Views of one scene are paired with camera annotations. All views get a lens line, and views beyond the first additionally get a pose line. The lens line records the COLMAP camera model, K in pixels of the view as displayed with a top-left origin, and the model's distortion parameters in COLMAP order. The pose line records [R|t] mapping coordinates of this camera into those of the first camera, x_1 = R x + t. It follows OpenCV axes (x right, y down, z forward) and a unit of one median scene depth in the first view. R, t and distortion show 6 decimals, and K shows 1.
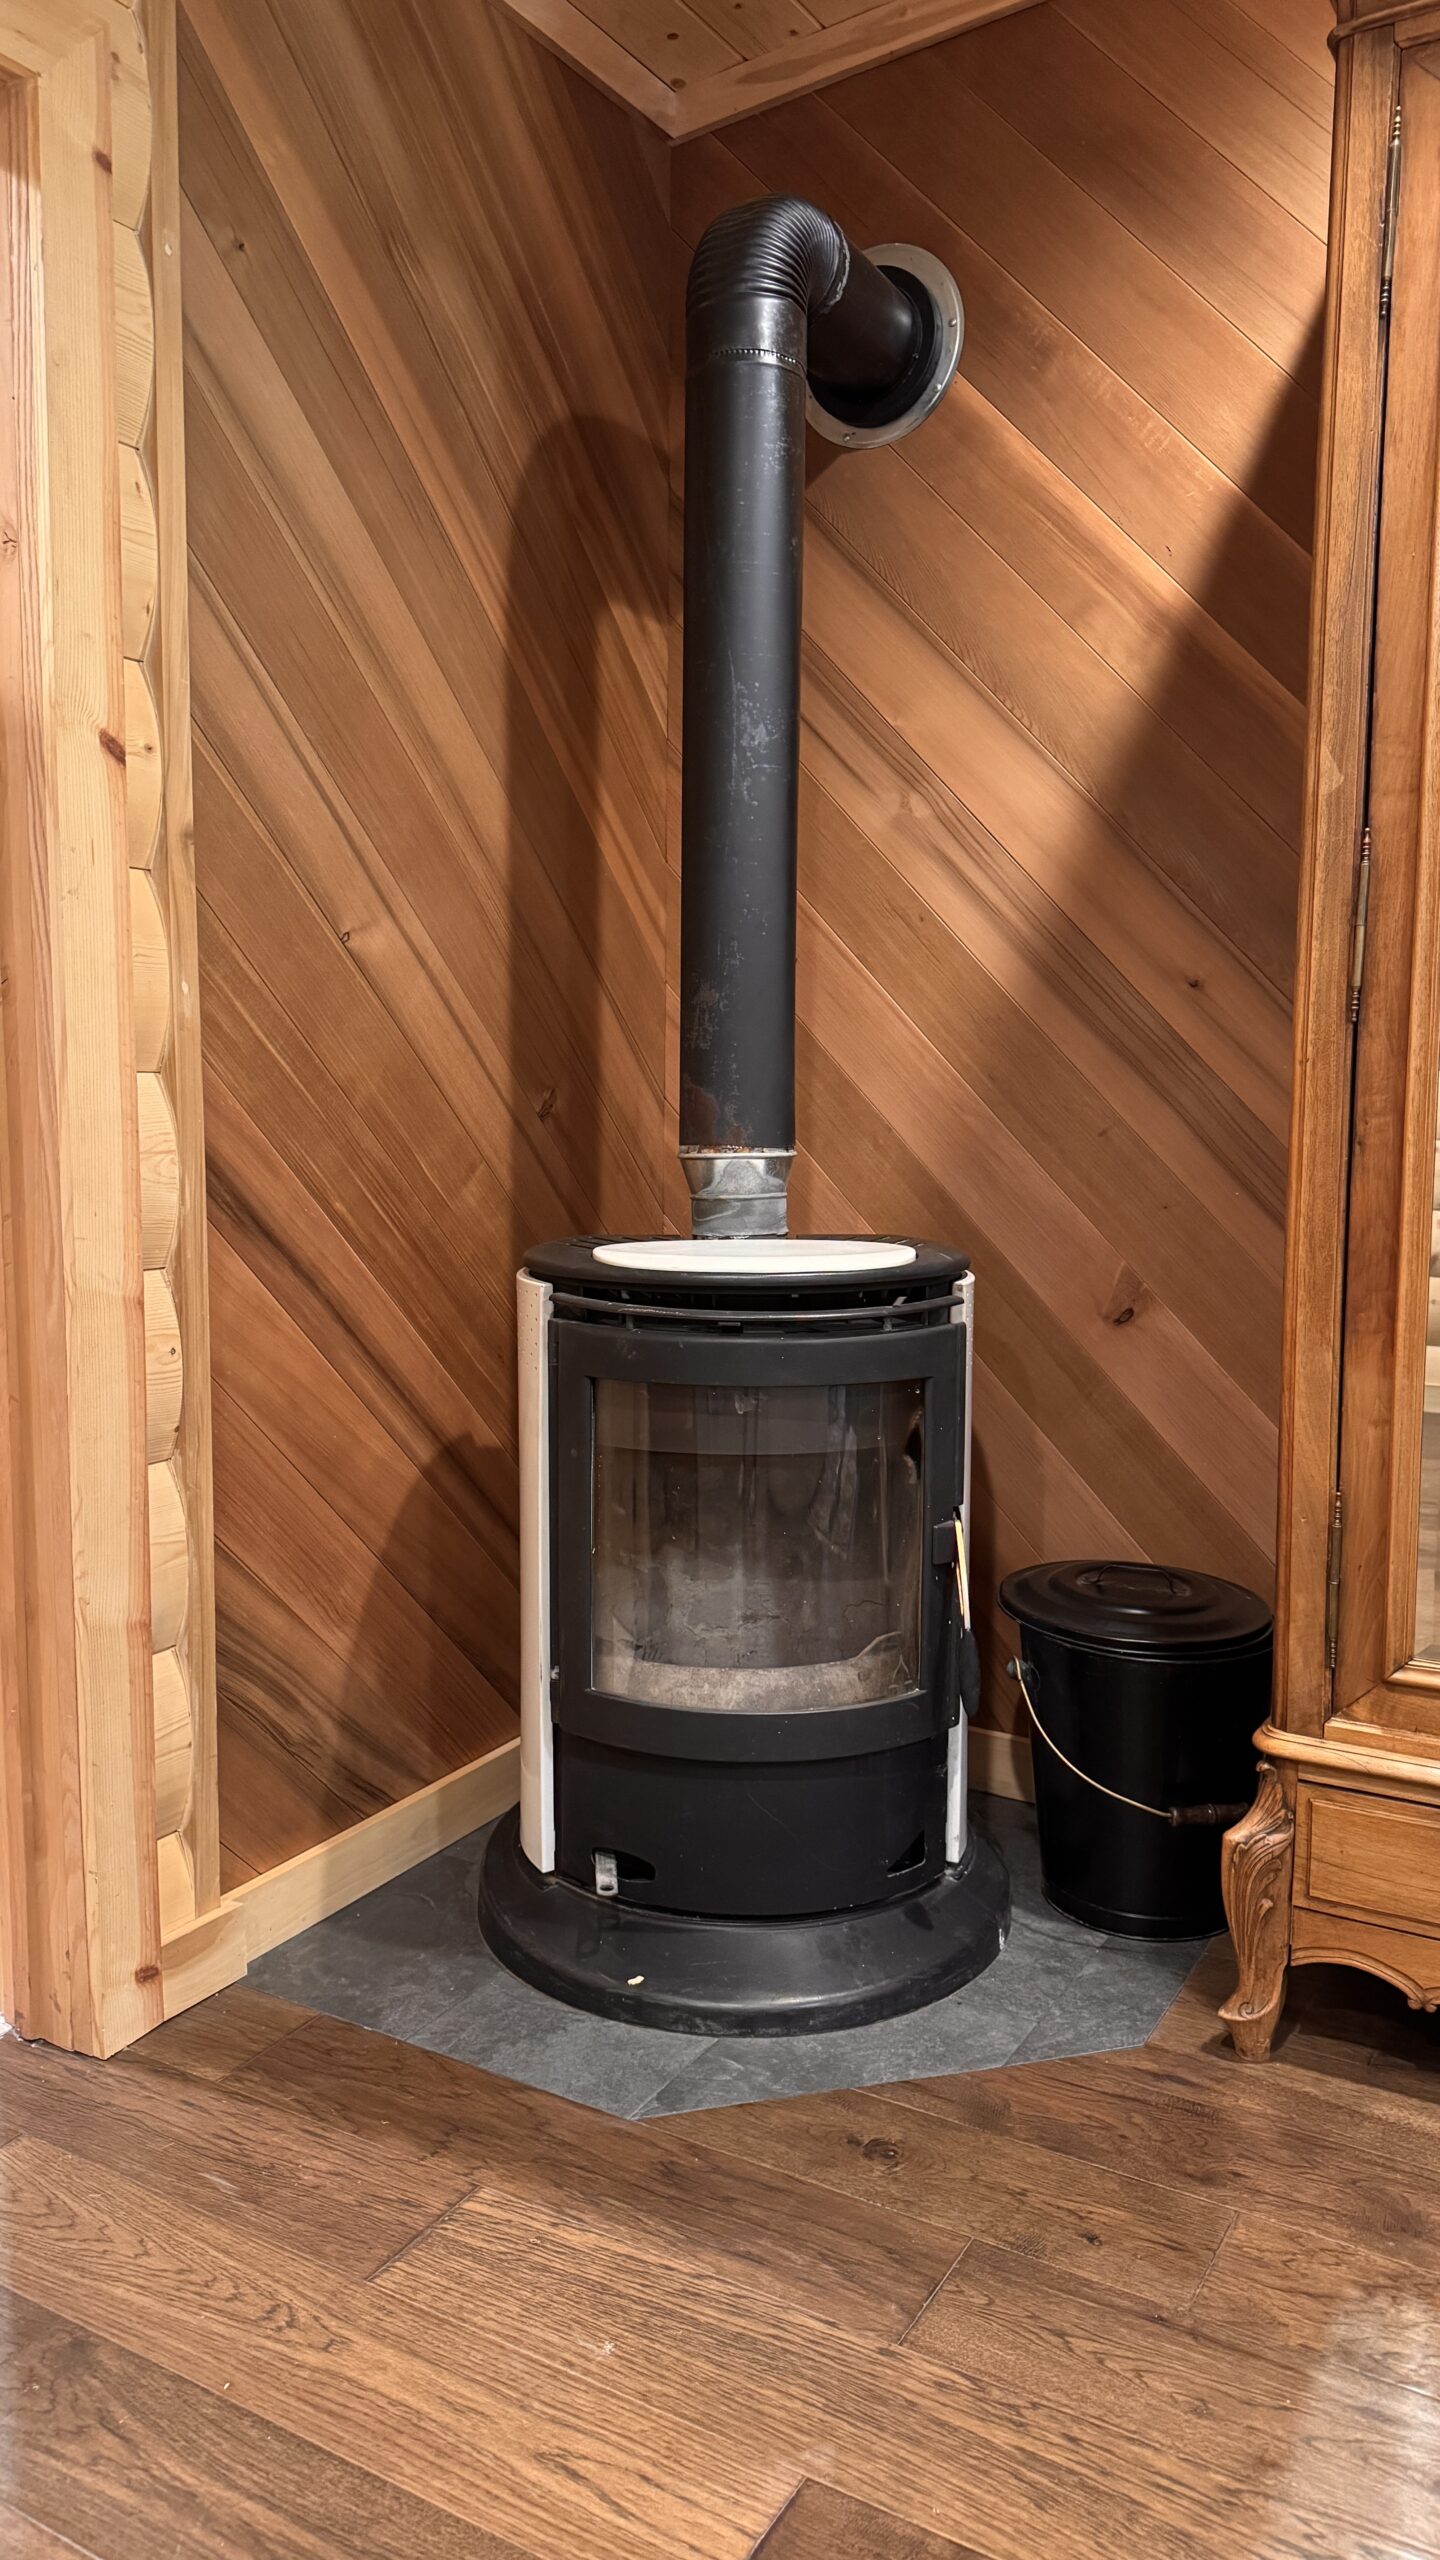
lens RADIAL K [[1800.2, 0, 724.0], [0, 1800.2, 1287.9], [0, 0, 1]] dist [0.063181, -0.080131]
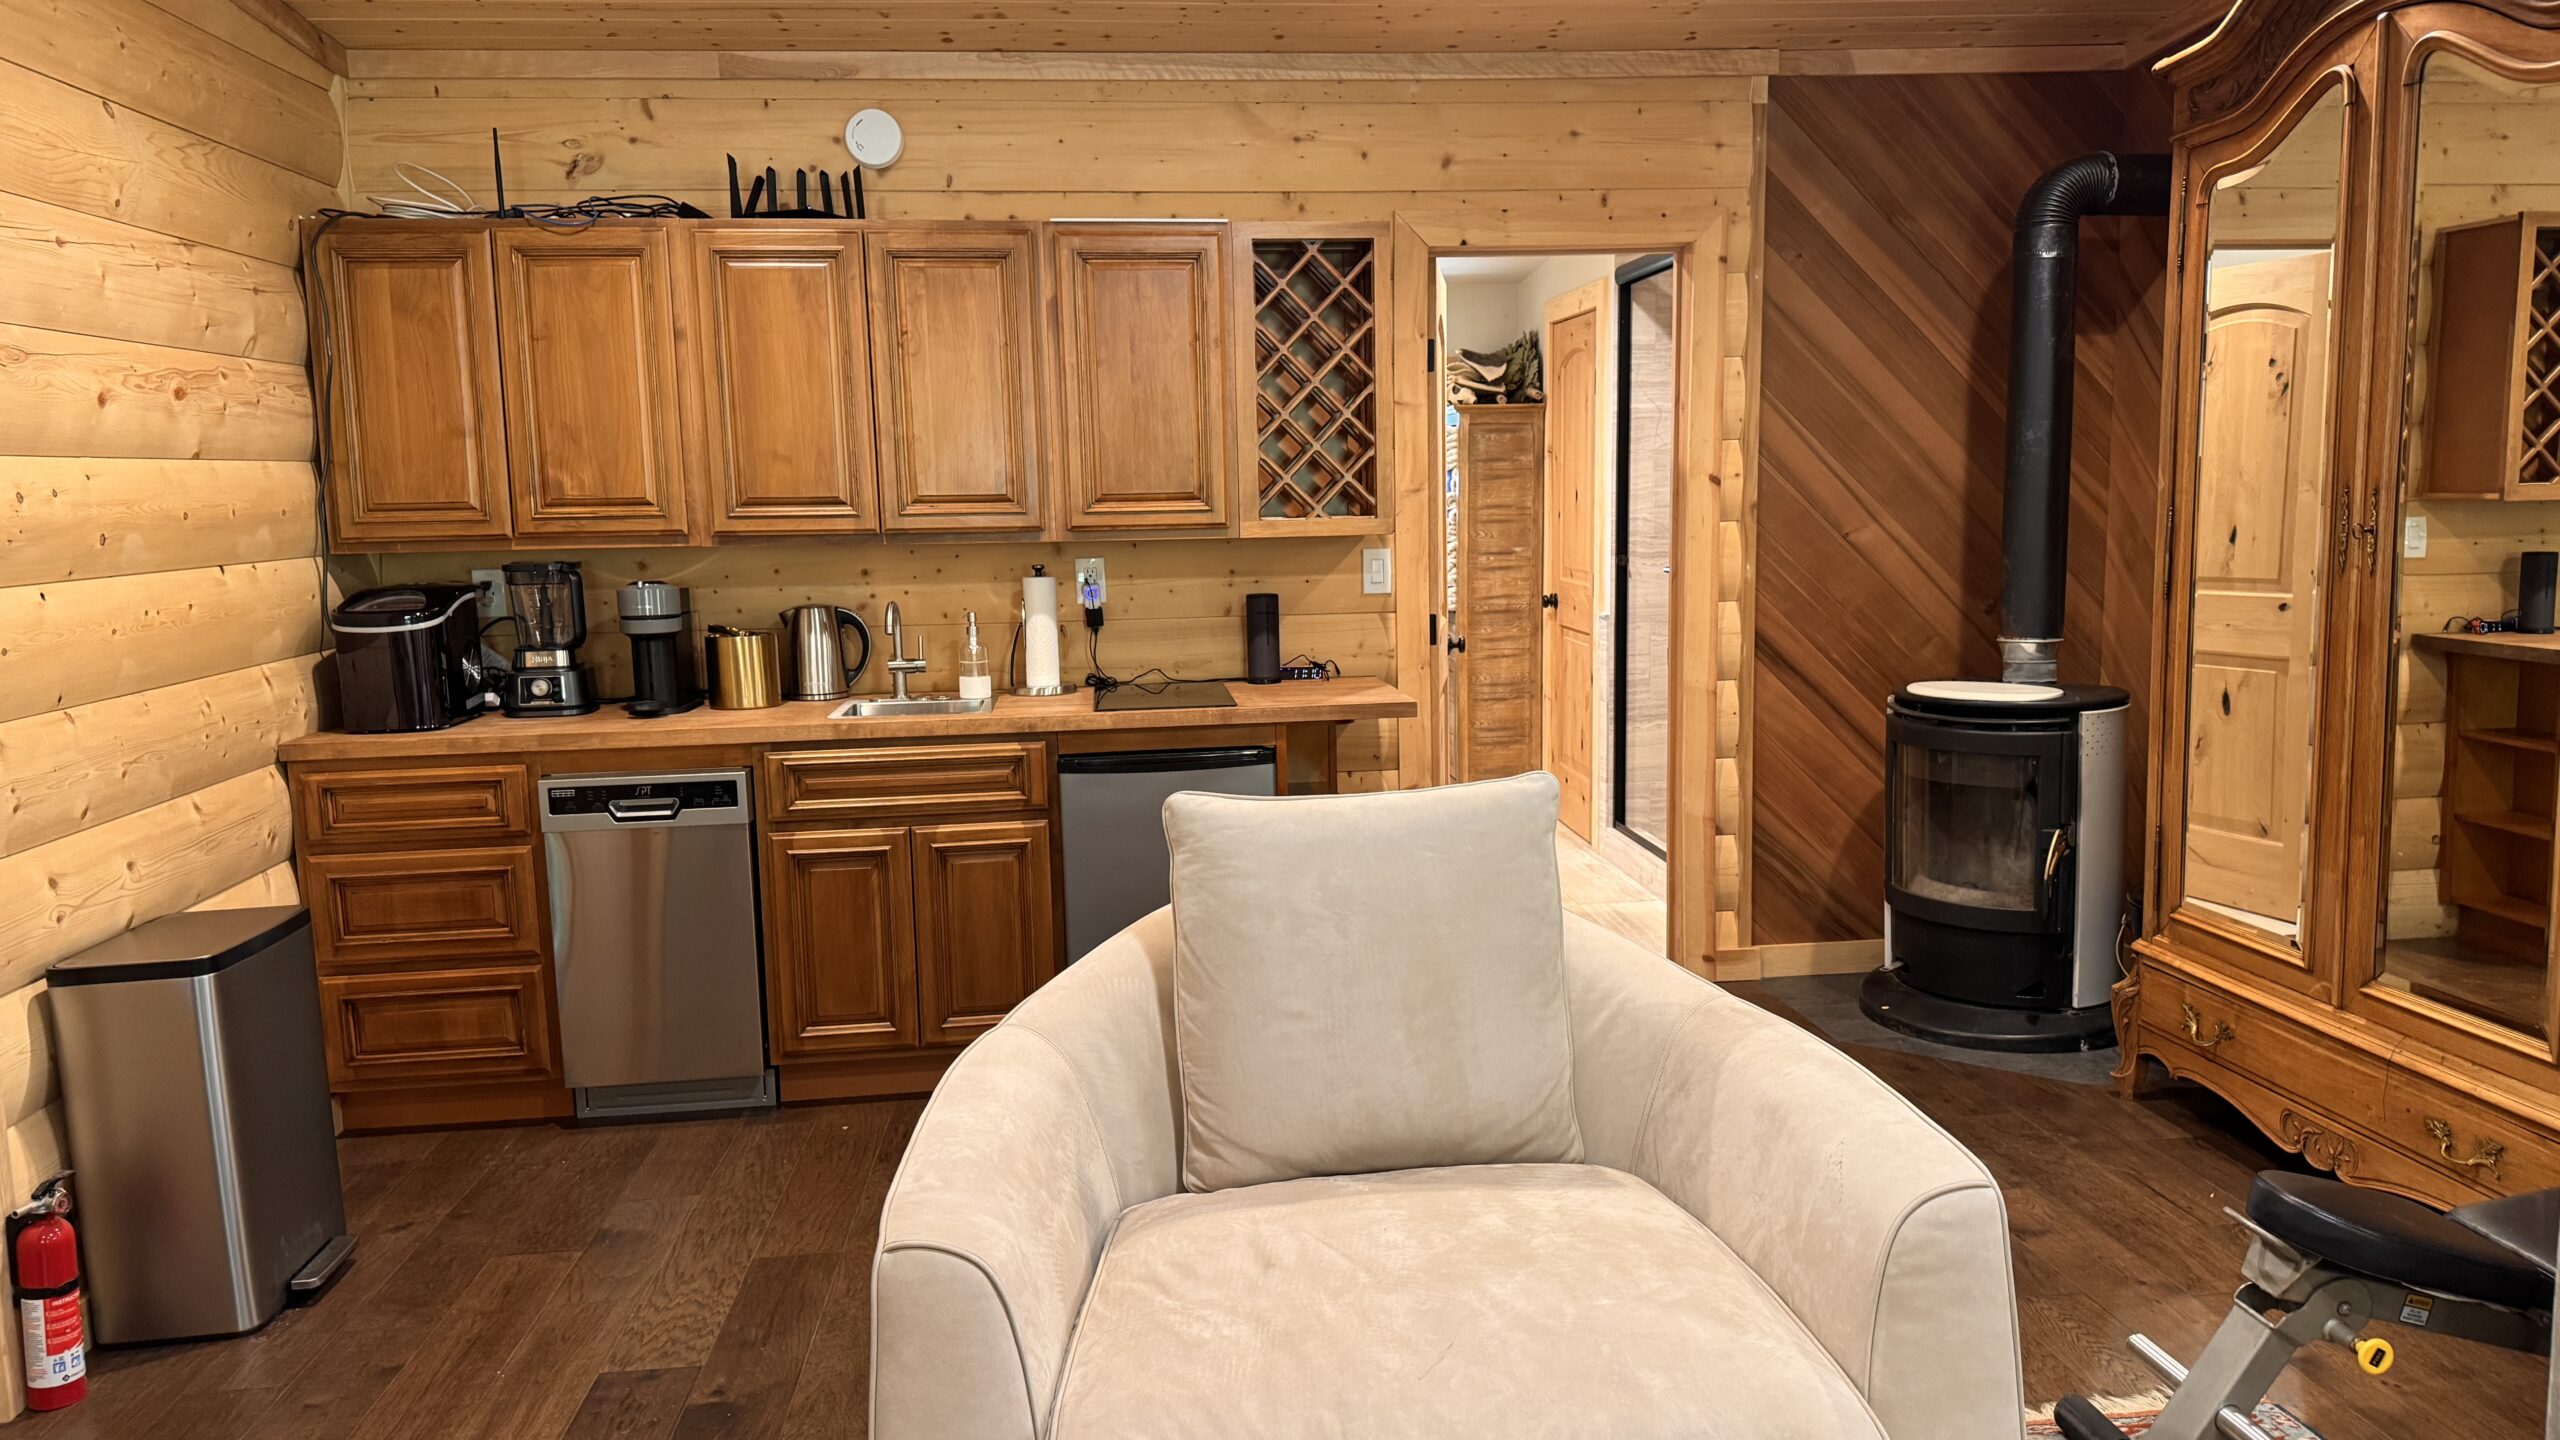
lens RADIAL K [[1796.6, 0, 1317.9], [0, 1796.6, 722.2], [0, 0, 1]] dist [0.159937, -0.307837]
pose [[0.611452, 0.084557, -0.786751, 1.178172], [-0.065436, 0.996272, 0.056220, -0.049772], [0.788571, 0.017106, 0.614705, -0.884240]]
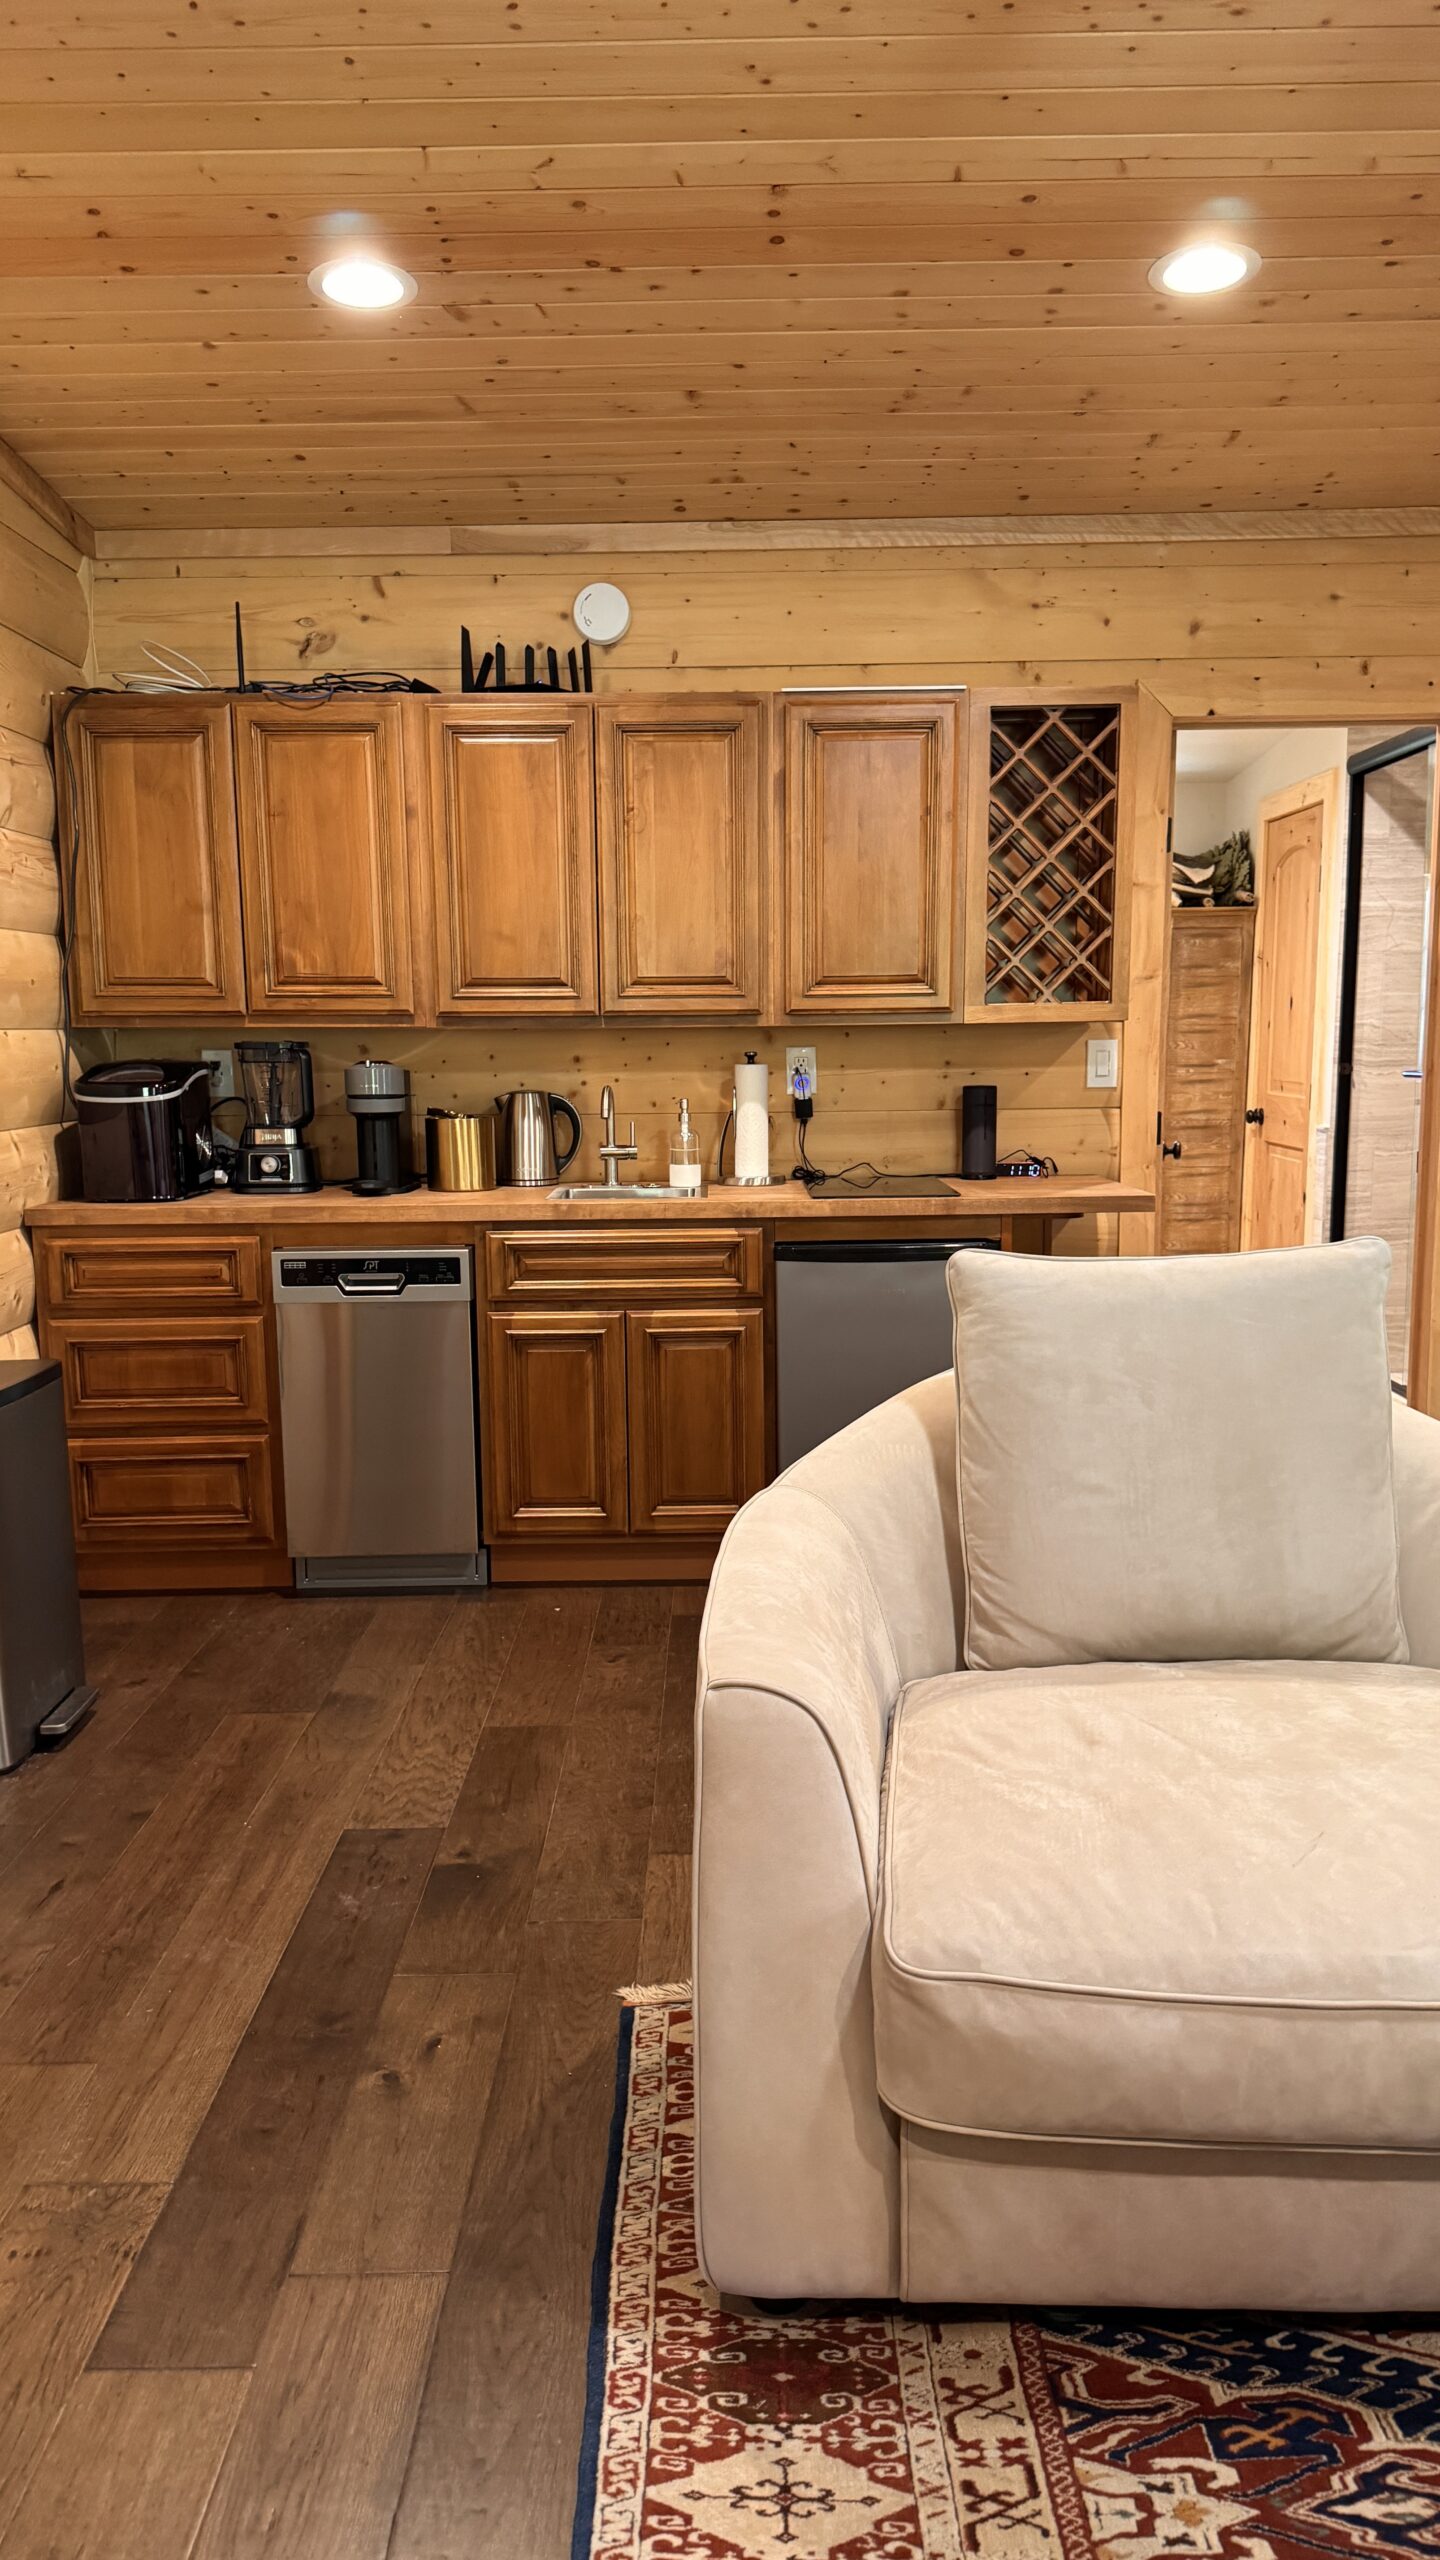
lens RADIAL K [[1796.0, 0, 722.4], [0, 1796.0, 1285.4], [0, 0, 1]] dist [0.246799, -0.658300]
pose [[0.511101, 0.108196, -0.852684, 1.086866], [-0.084896, 0.993549, 0.075183, 0.011033], [0.855318, 0.033963, 0.516990, -0.927809]]
